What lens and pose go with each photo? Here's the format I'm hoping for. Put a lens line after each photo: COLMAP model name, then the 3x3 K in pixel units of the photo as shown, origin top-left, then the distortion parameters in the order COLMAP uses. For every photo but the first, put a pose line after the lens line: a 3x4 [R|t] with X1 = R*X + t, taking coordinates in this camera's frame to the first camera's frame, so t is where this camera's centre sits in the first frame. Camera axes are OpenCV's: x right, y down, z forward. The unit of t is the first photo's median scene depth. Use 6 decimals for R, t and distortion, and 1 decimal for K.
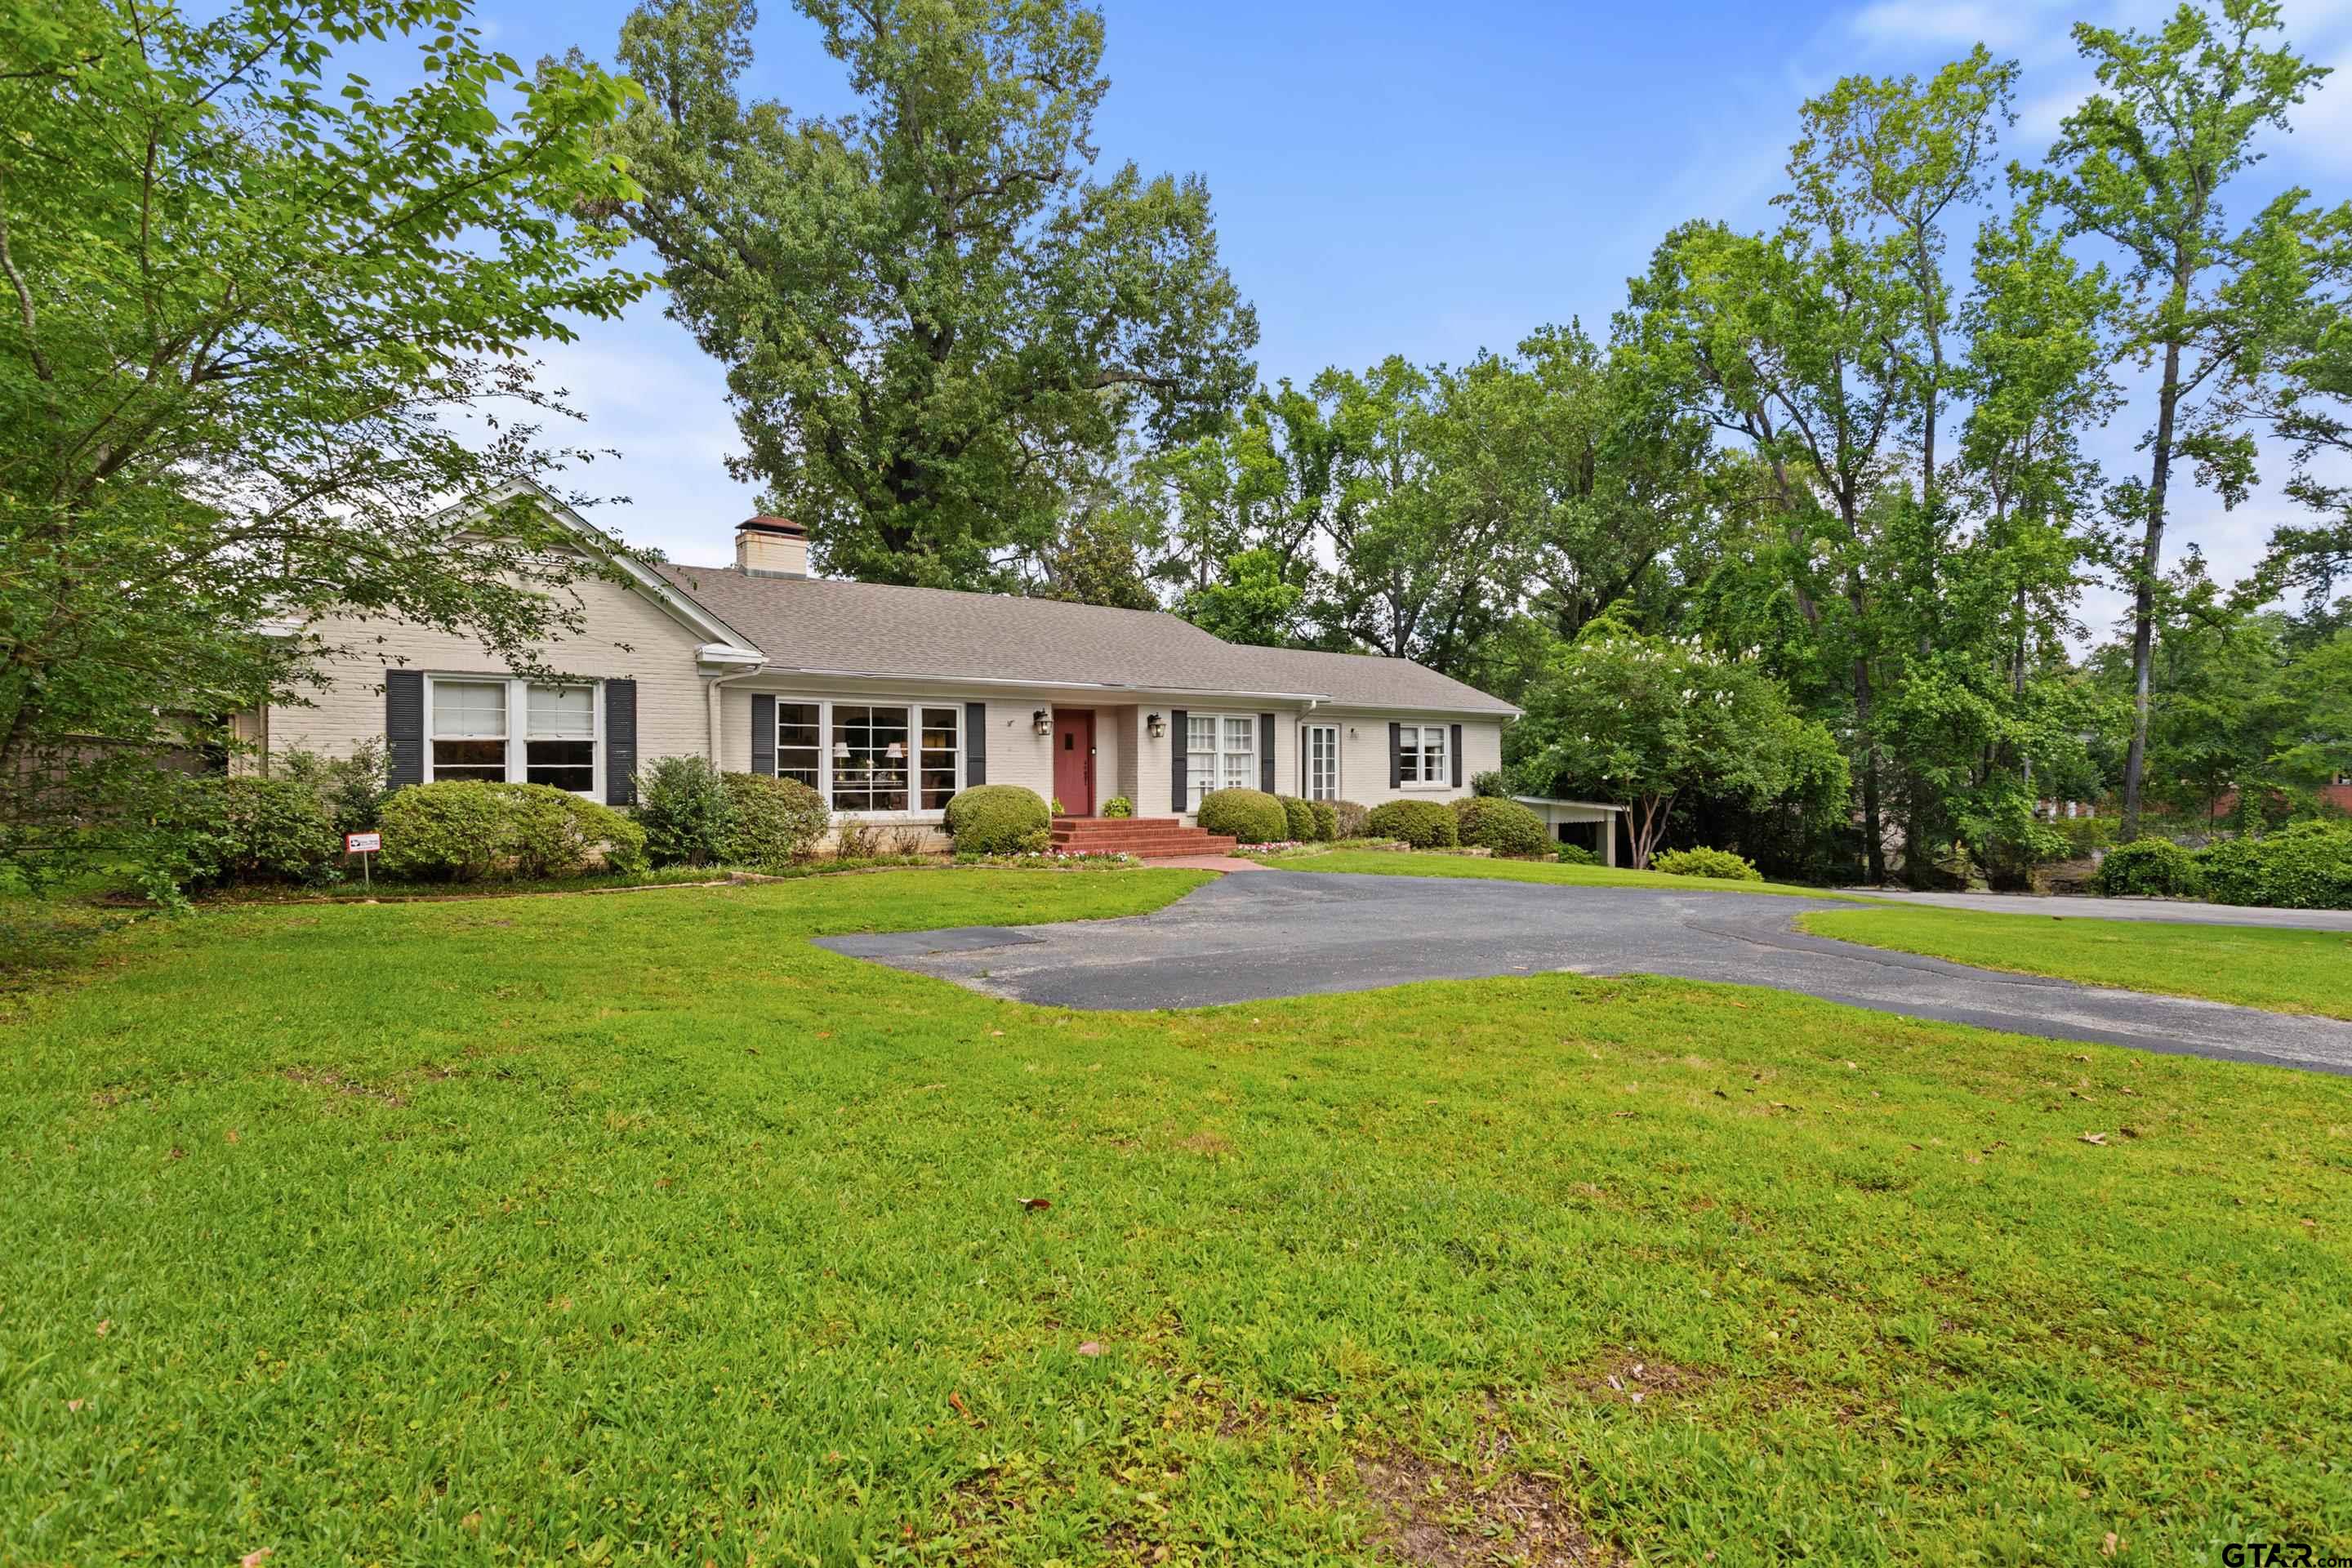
lens RADIAL K [[1151.8, 0, 1200.8], [0, 1151.8, 787.2], [0, 0, 1]] dist [0.001387, 0.000224]
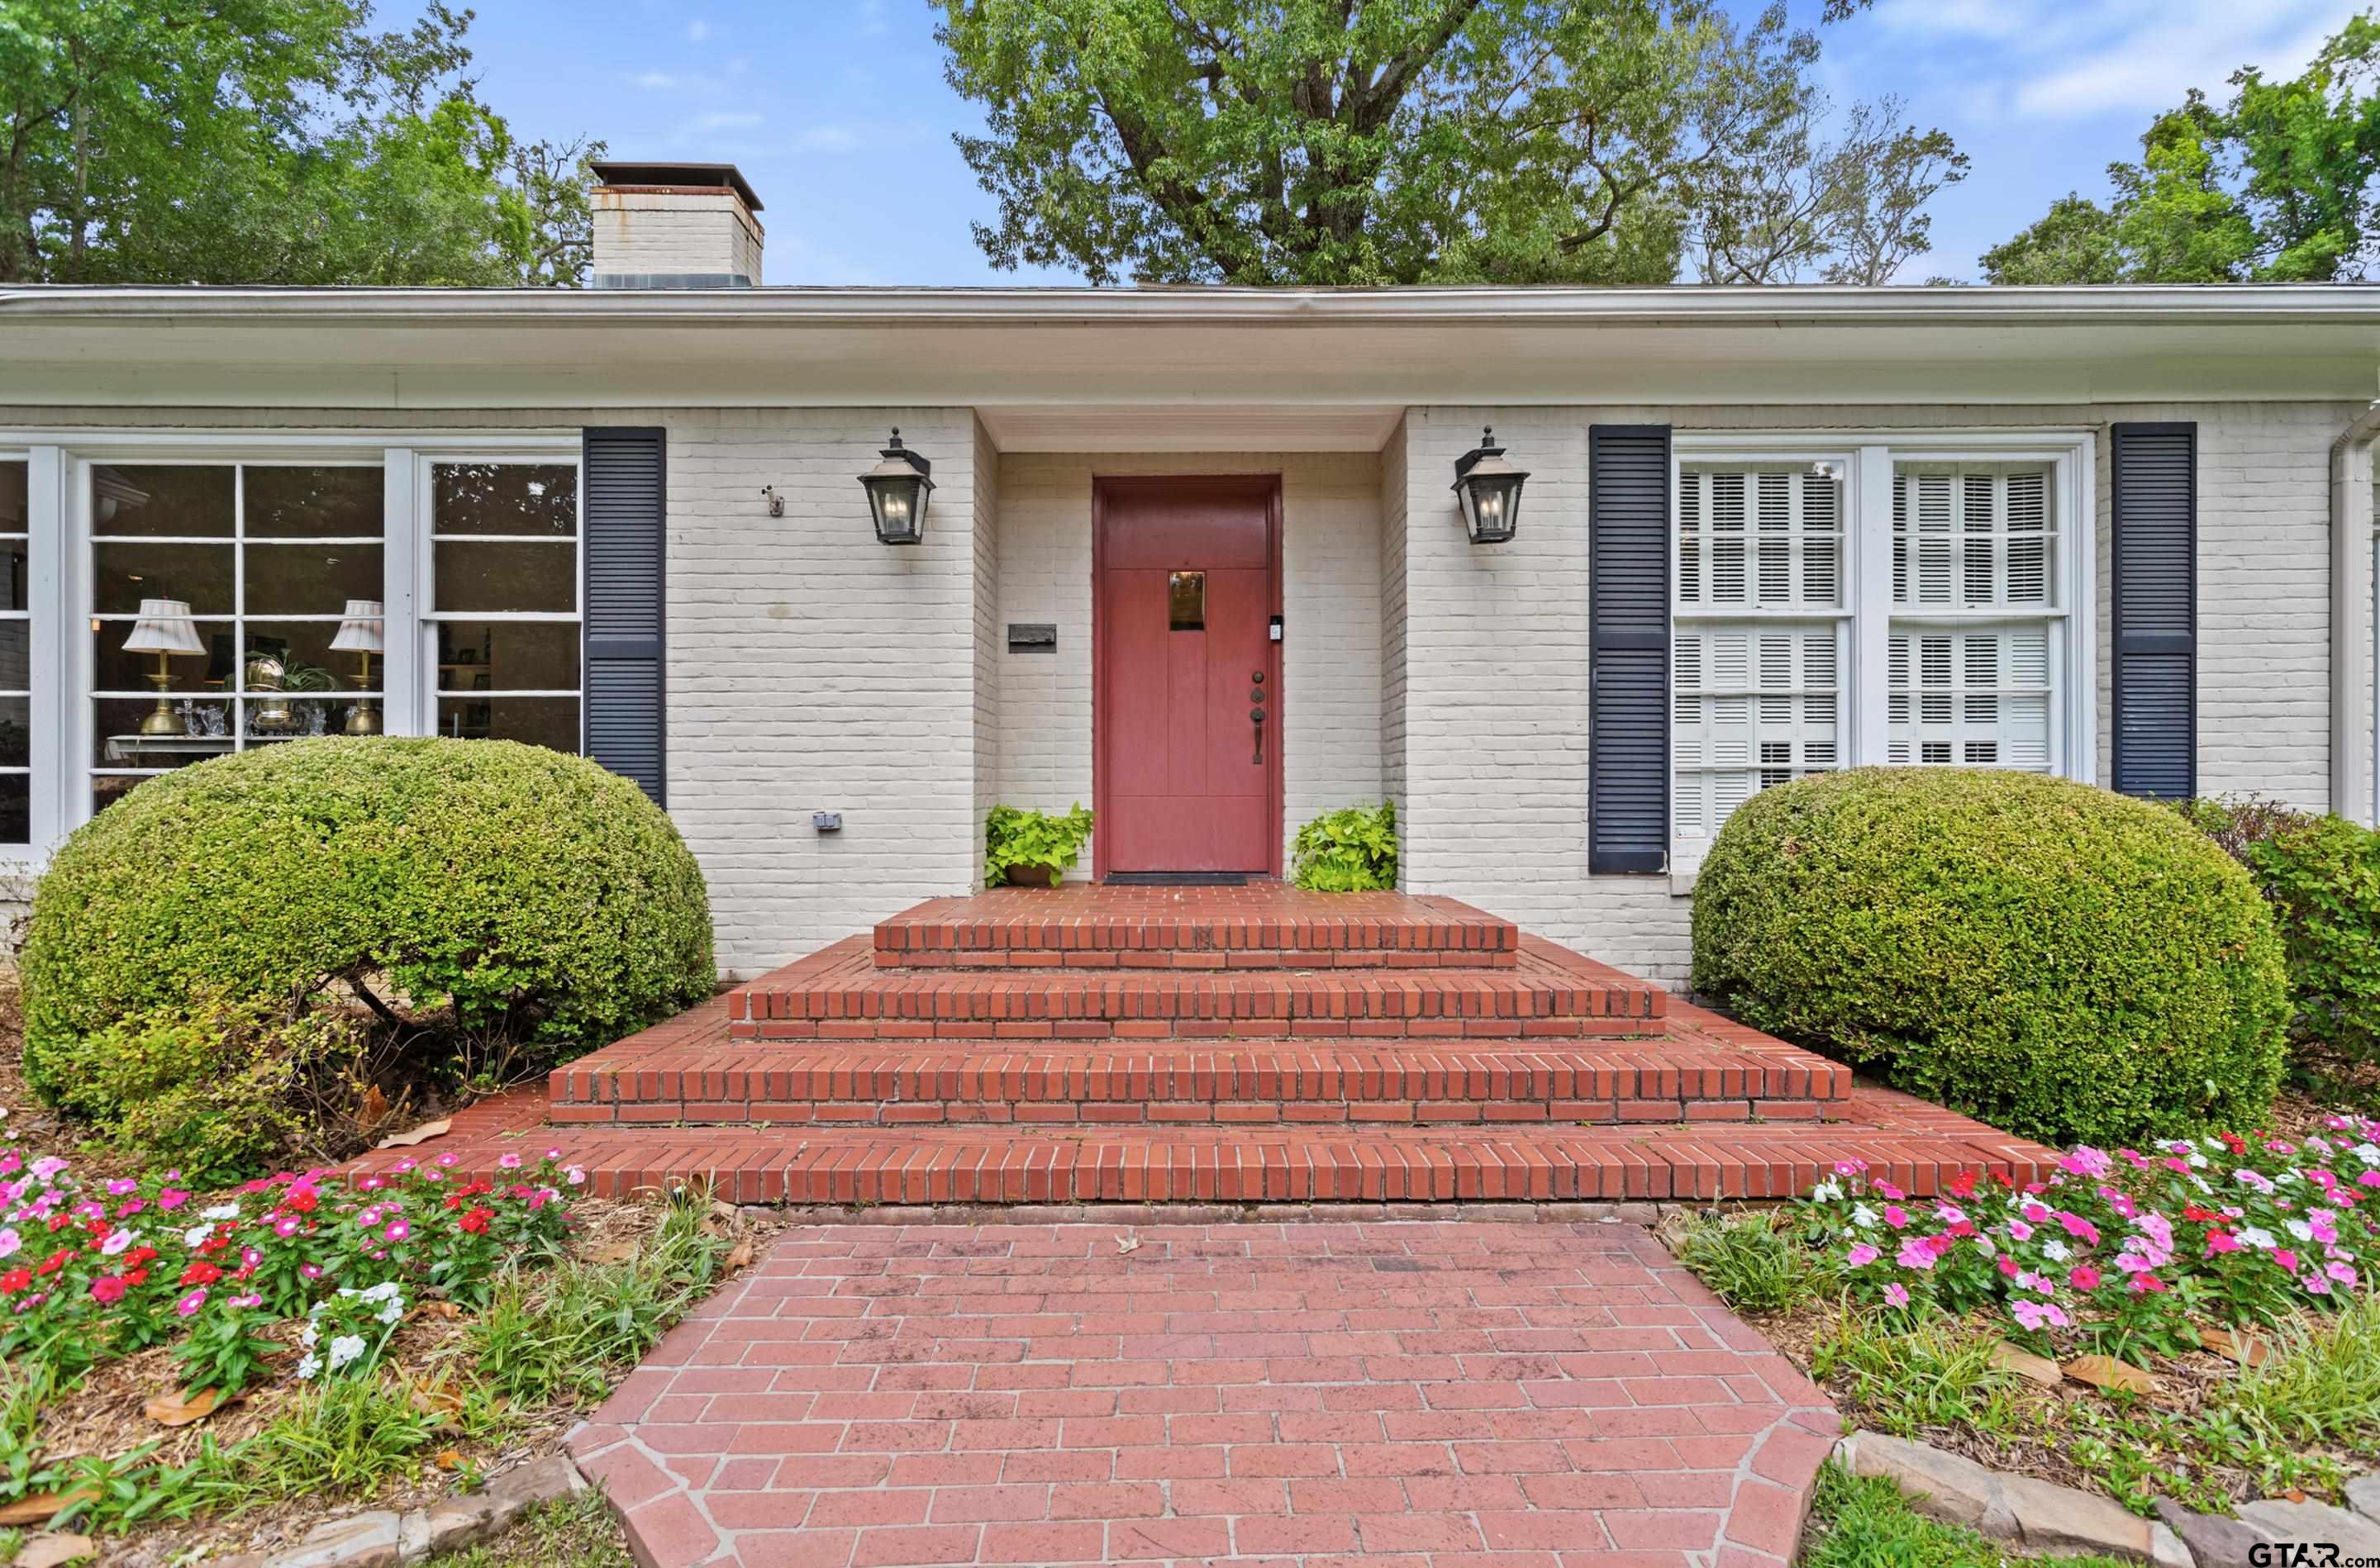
lens RADIAL K [[1075.0, 0, 1190.0], [0, 1075.0, 784.0], [0, 0, 1]] dist [-0.000642, -0.000508]
pose [[0.764180, 0.005098, -0.644982, 0.052505], [-0.010005, 0.999942, -0.003950, 0.005453], [0.644925, 0.009471, 0.764187, 0.764423]]
